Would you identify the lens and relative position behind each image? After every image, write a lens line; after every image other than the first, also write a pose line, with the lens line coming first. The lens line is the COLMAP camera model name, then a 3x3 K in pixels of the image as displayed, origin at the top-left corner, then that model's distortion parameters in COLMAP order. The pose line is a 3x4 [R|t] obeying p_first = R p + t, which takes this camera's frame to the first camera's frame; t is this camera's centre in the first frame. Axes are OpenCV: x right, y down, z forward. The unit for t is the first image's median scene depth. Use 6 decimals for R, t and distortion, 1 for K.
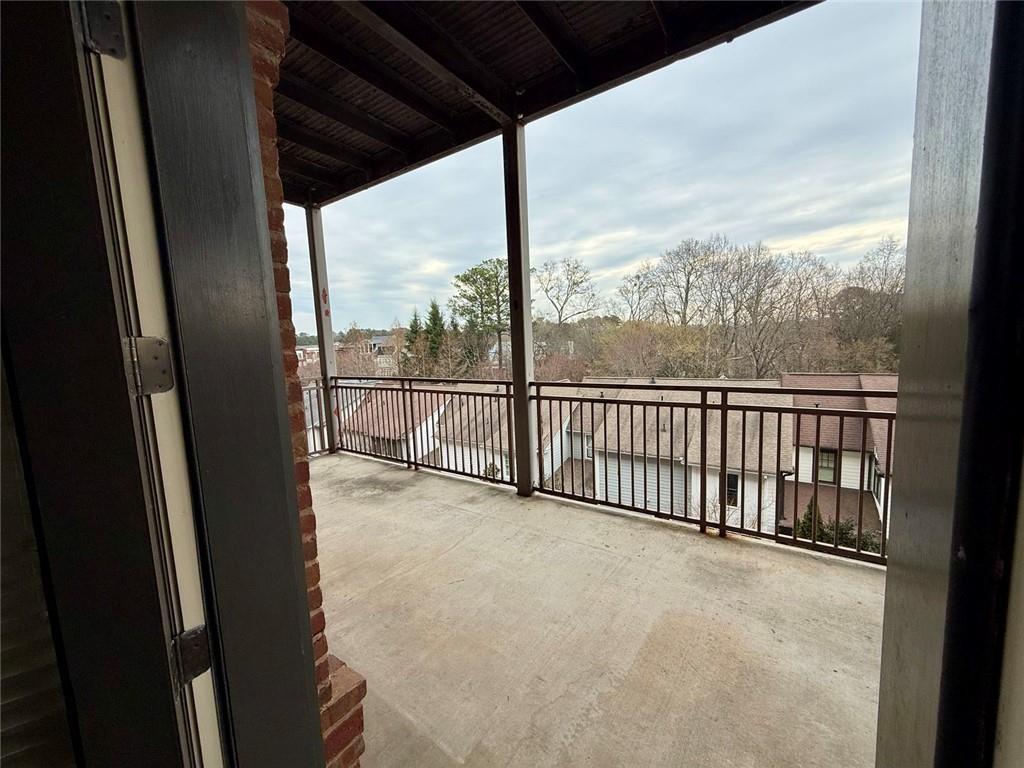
lens RADIAL K [[406.2, 0, 508.5], [0, 406.2, 386.0], [0, 0, 1]] dist [0.000076, -0.000345]
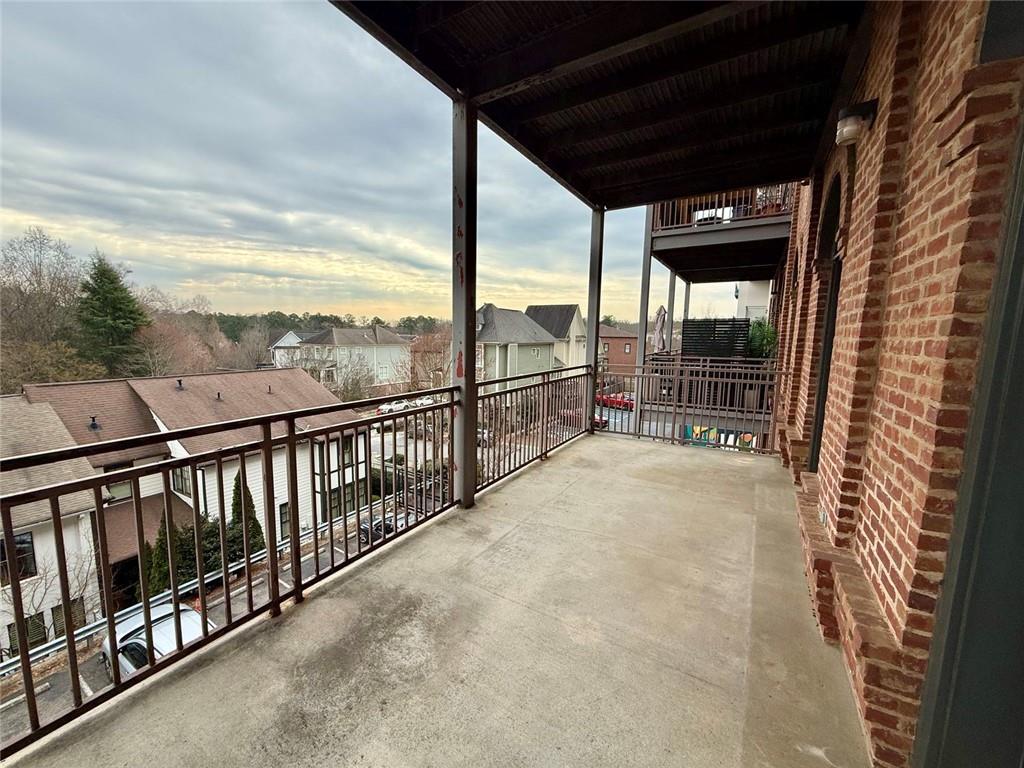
lens RADIAL K [[406.2, 0, 508.5], [0, 406.2, 386.0], [0, 0, 1]] dist [0.000076, -0.000345]
pose [[-0.078963, -0.086894, 0.993083, -0.694728], [0.097355, 0.990760, 0.094432, -0.066968], [-0.992112, 0.104138, -0.069774, 0.754344]]
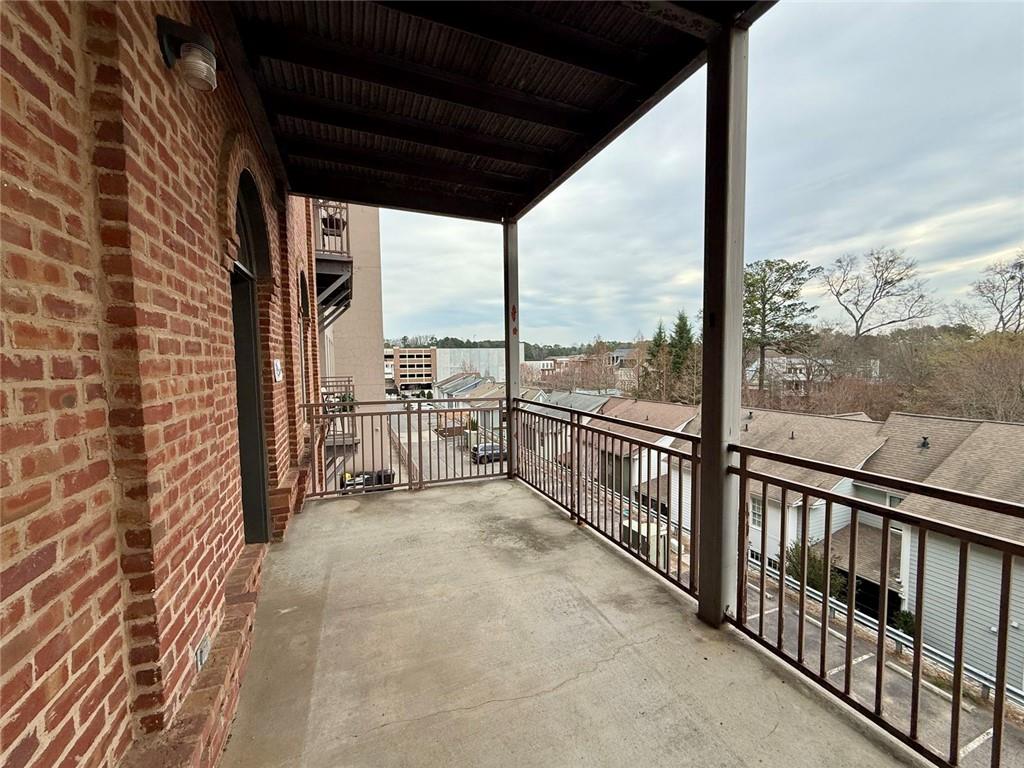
lens RADIAL K [[406.2, 0, 508.5], [0, 406.2, 386.0], [0, 0, 1]] dist [0.000076, -0.000345]
pose [[0.833823, 0.067035, -0.547947, 0.079837], [-0.083554, 0.996490, -0.005237, -0.051301], [0.545672, 0.050149, 0.836497, 0.231148]]
